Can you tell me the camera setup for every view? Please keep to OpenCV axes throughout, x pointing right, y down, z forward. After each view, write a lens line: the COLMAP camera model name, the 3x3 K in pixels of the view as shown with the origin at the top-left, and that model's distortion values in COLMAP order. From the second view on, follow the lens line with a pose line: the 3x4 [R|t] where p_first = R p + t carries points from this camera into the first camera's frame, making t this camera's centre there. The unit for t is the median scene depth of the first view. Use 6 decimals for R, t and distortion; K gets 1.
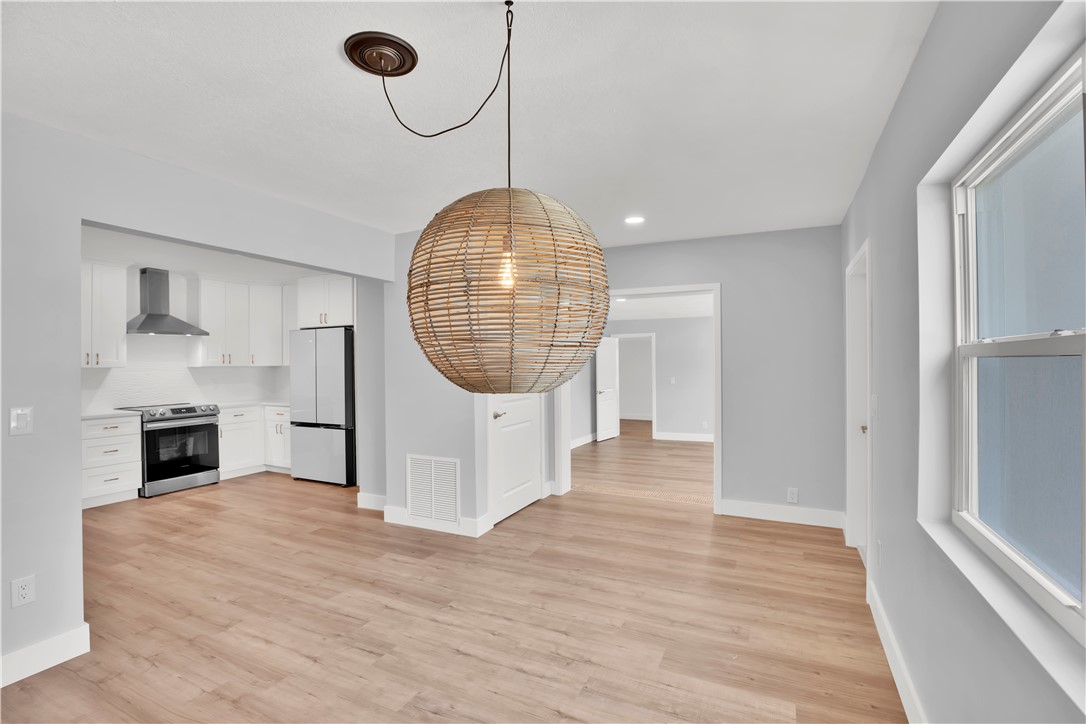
lens RADIAL K [[499.5, 0, 544.5], [0, 499.5, 360.0], [0, 0, 1]] dist [-0.037009, 0.008458]
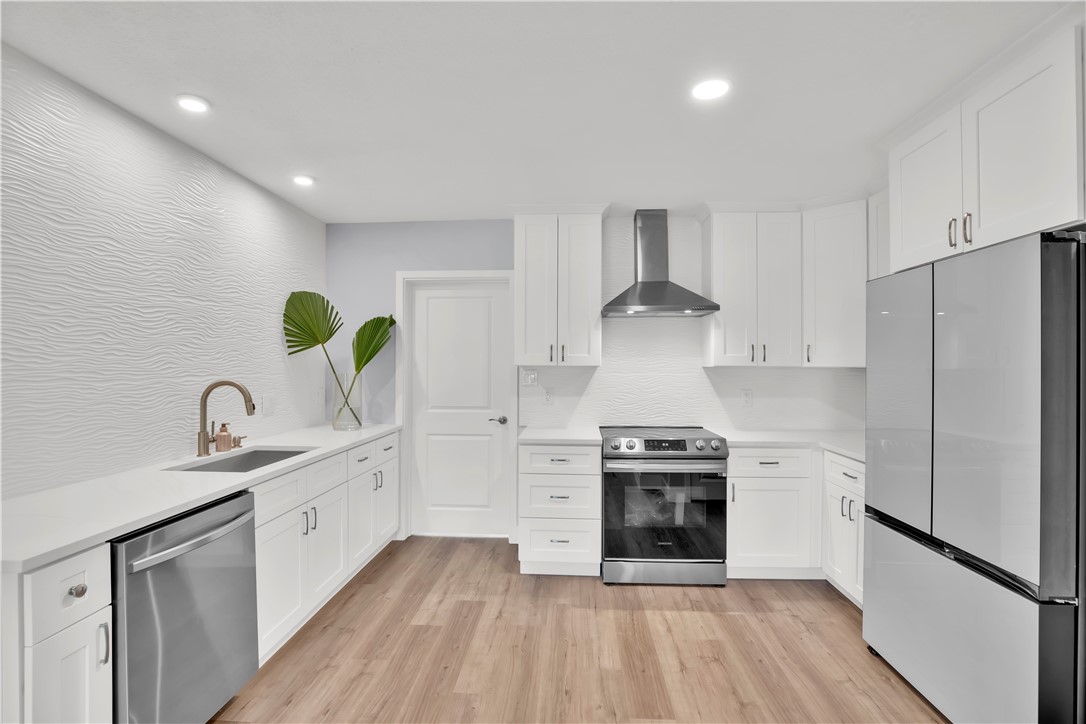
lens RADIAL K [[499.5, 0, 541.8], [0, 499.5, 360.8], [0, 0, 1]] dist [-0.037009, 0.008458]
pose [[0.391331, 0.005094, -0.920236, -0.275662], [-0.002497, 0.999987, 0.004473, 0.005257], [0.920246, 0.000547, 0.391339, 0.667802]]
